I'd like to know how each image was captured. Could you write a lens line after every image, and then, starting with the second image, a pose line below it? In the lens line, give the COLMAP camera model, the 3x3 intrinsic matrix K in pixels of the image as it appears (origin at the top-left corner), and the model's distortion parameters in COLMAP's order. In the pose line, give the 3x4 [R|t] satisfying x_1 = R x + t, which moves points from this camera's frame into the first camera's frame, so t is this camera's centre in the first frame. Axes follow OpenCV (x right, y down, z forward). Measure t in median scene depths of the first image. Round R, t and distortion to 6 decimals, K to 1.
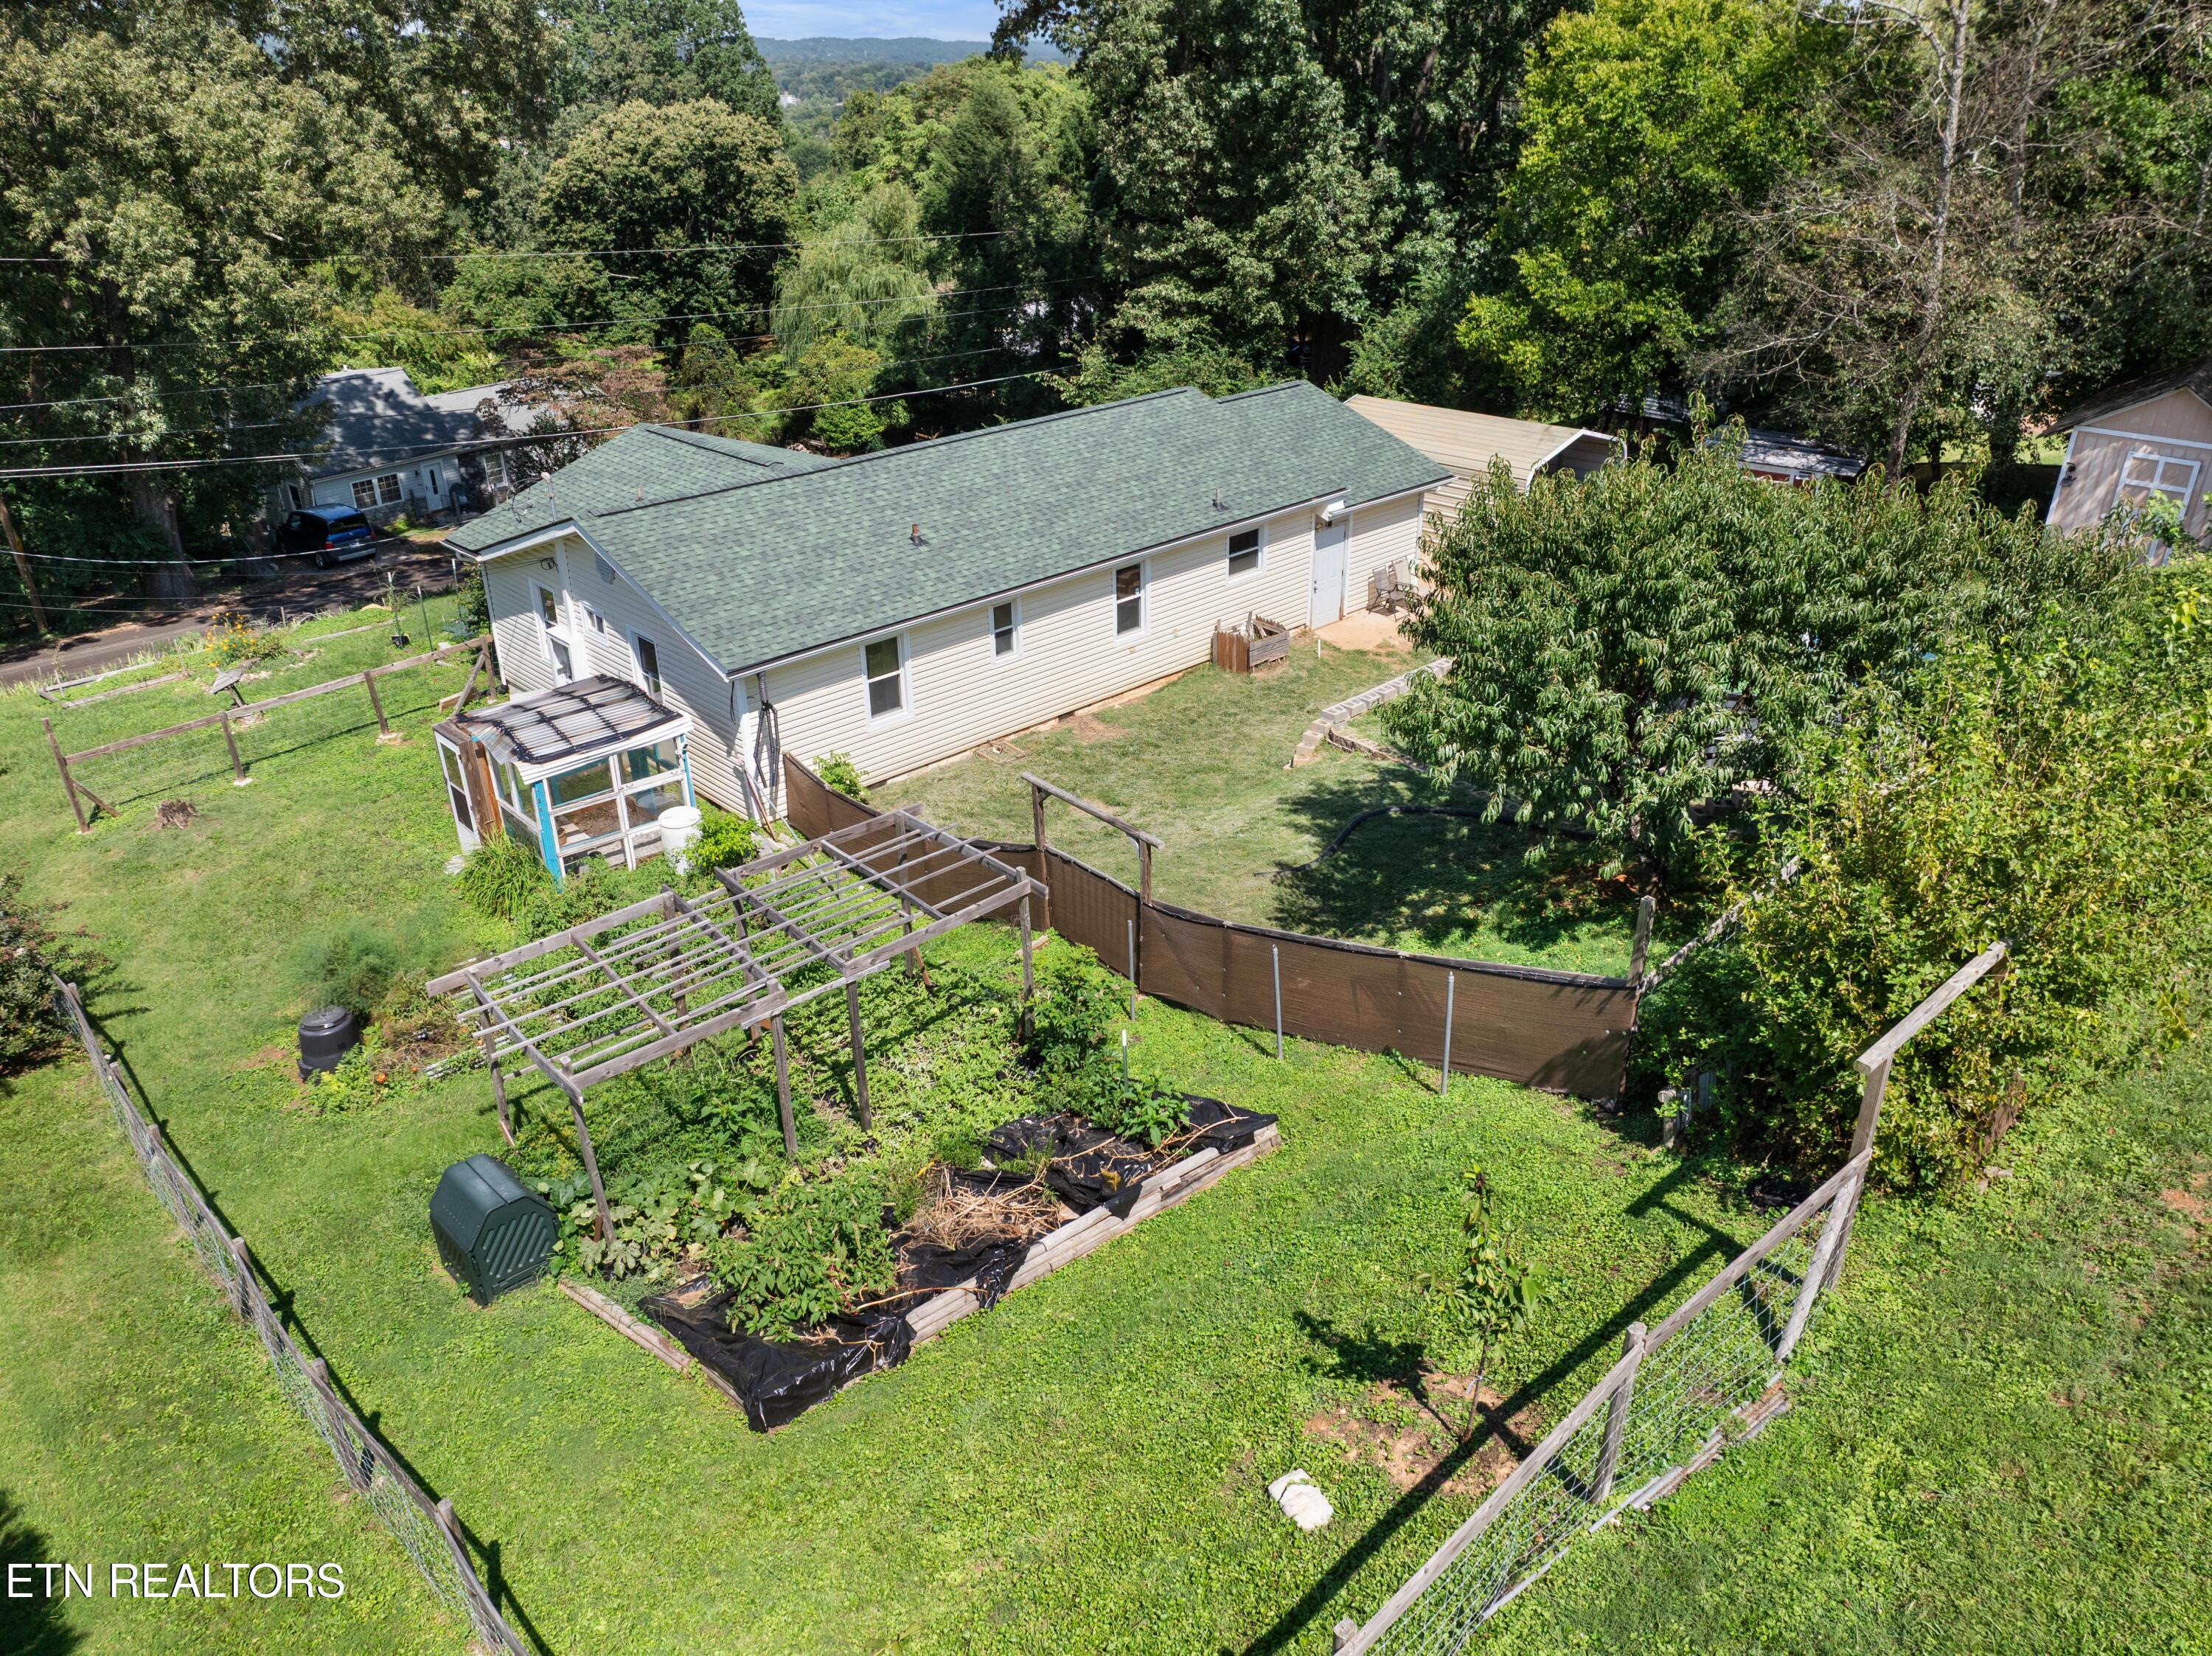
lens RADIAL K [[1555.2, 0, 1112.8], [0, 1555.2, 832.7], [0, 0, 1]] dist [-0.034389, -0.002867]
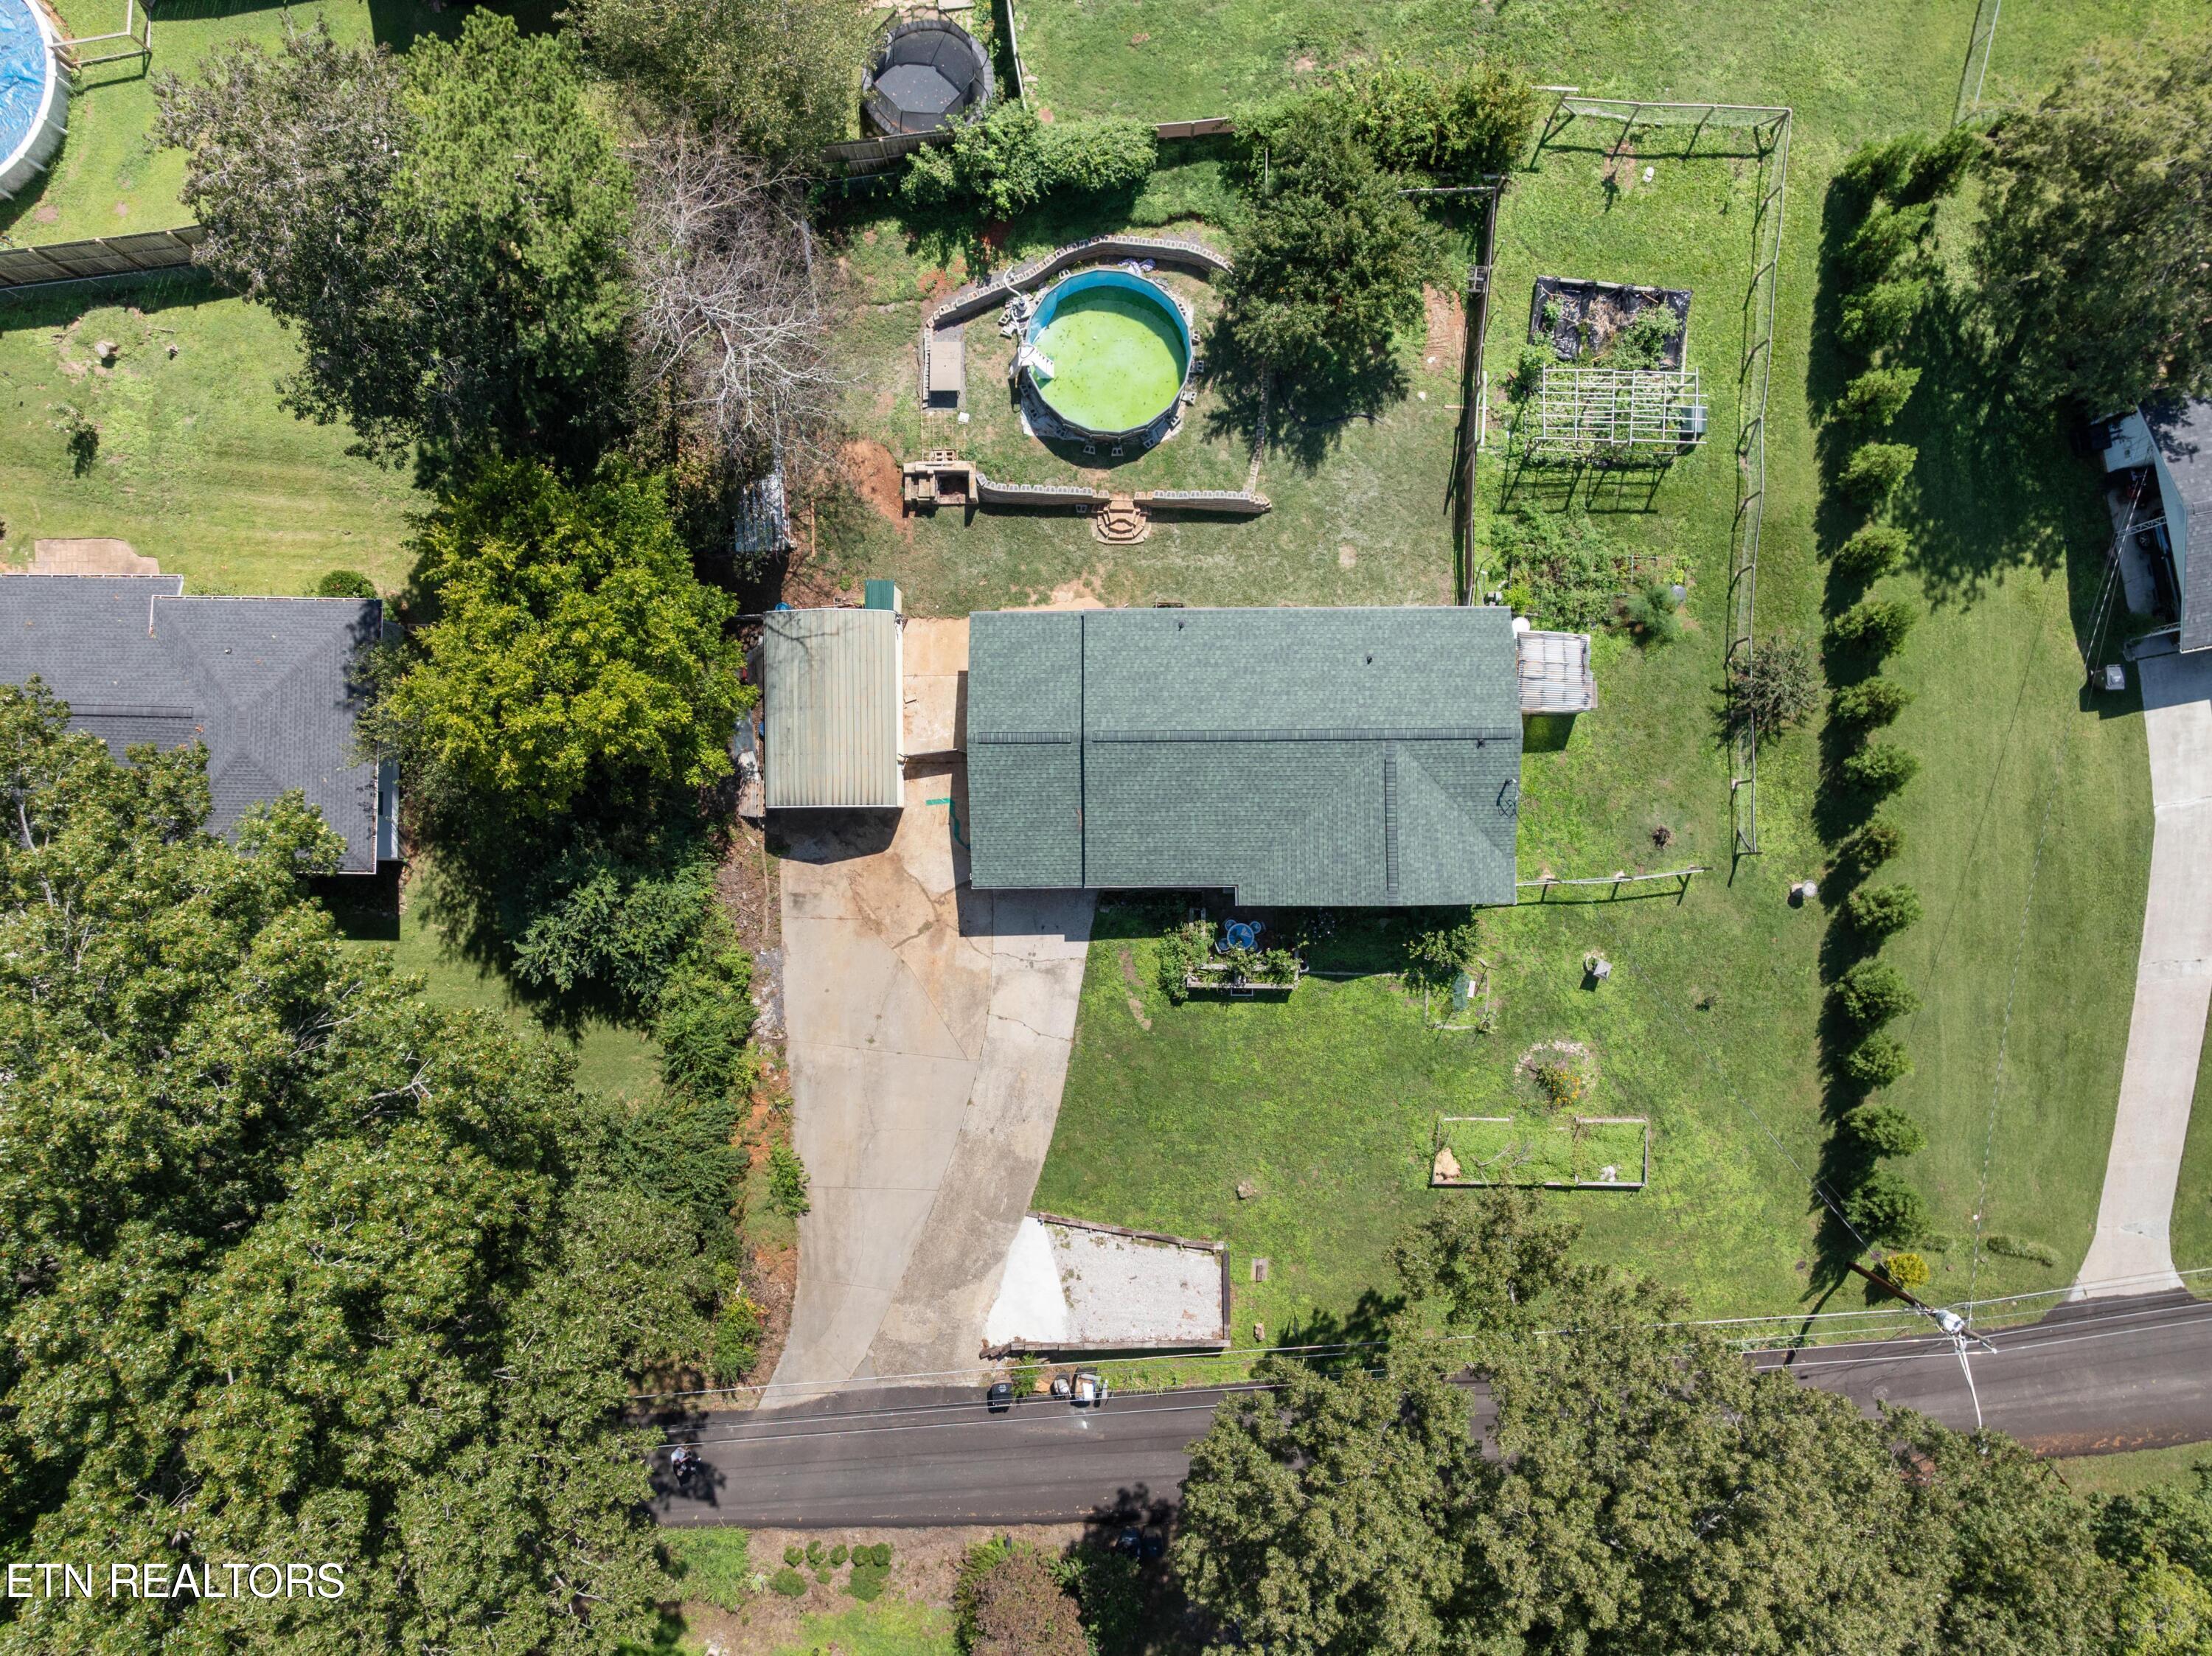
lens RADIAL K [[1605.6, 0, 1110.8], [0, 1605.6, 847.9], [0, 0, 1]] dist [-0.037347, -0.003342]
pose [[-0.721826, -0.691829, 0.018434, -0.064350], [0.320402, -0.310448, 0.894966, -1.498978], [-0.613441, 0.651916, 0.445753, 0.309427]]
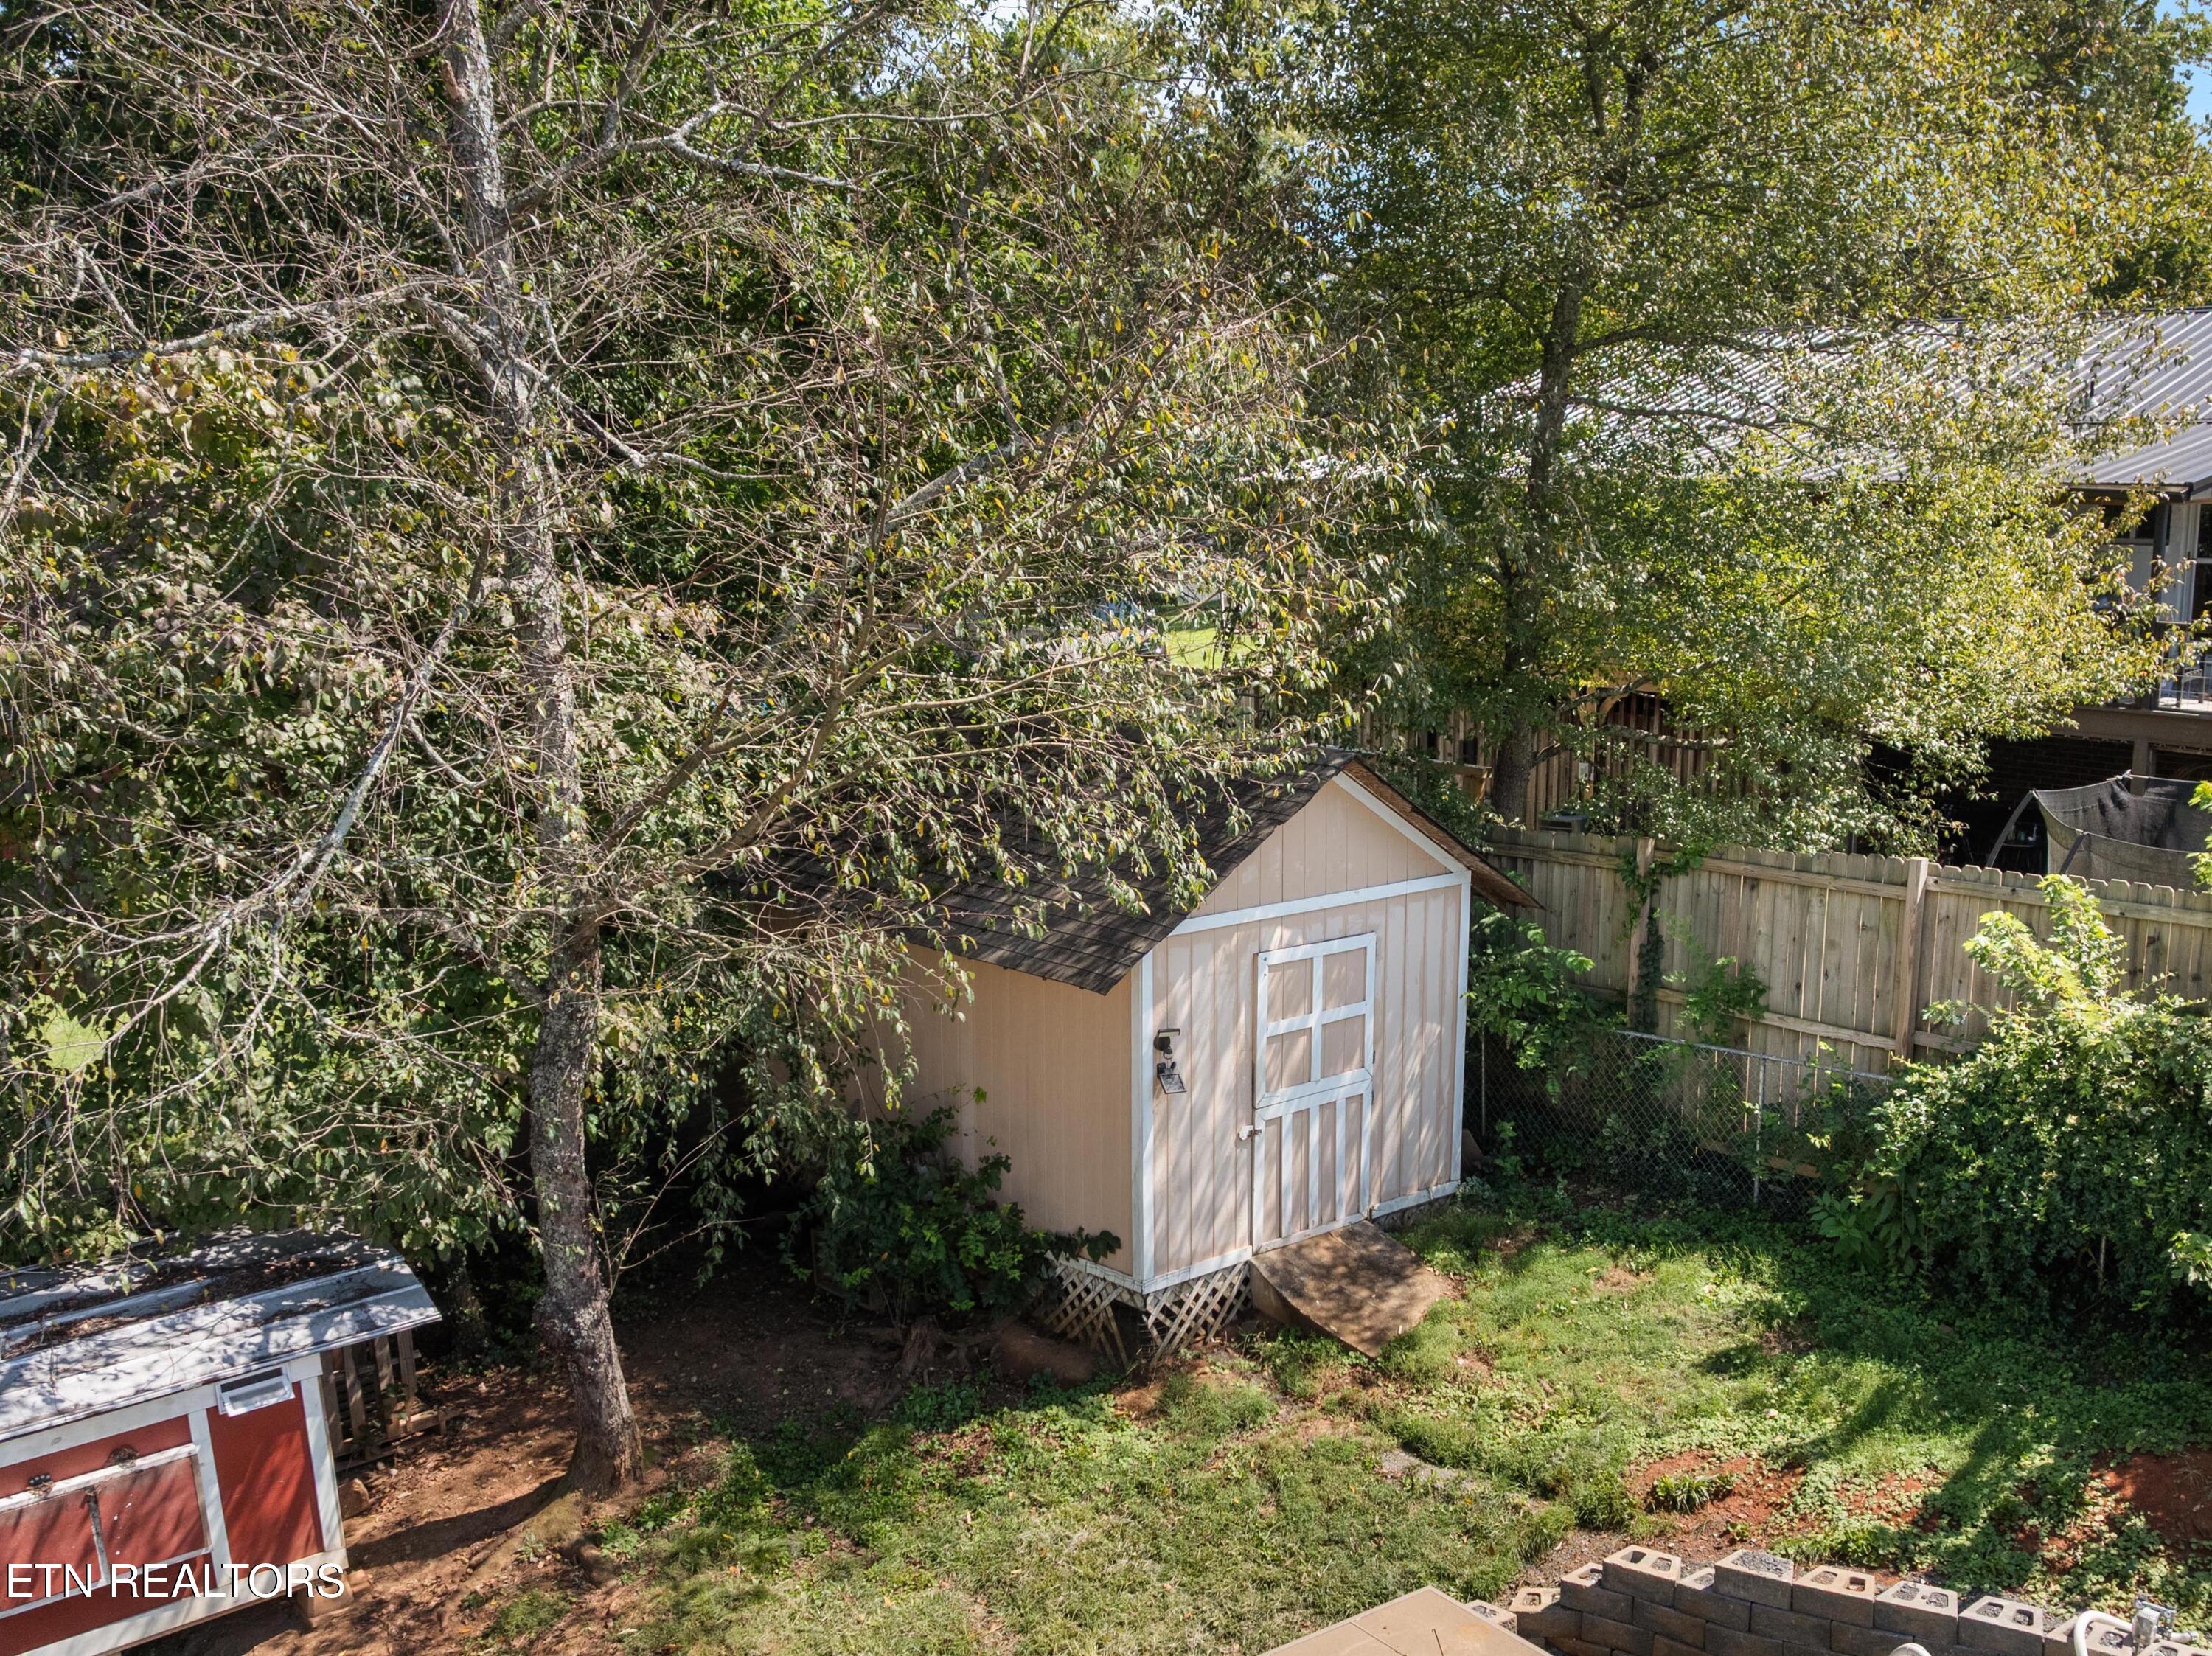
lens RADIAL K [[2120.1, 0, 1304.0], [0, 2120.1, 962.6], [0, 0, 1]] dist [-0.043086, -0.000469]
pose [[0.097777, -0.218636, 0.970896, 0.128654], [0.454722, 0.877596, 0.151832, -0.243123], [-0.885250, 0.426642, 0.185227, 0.680449]]
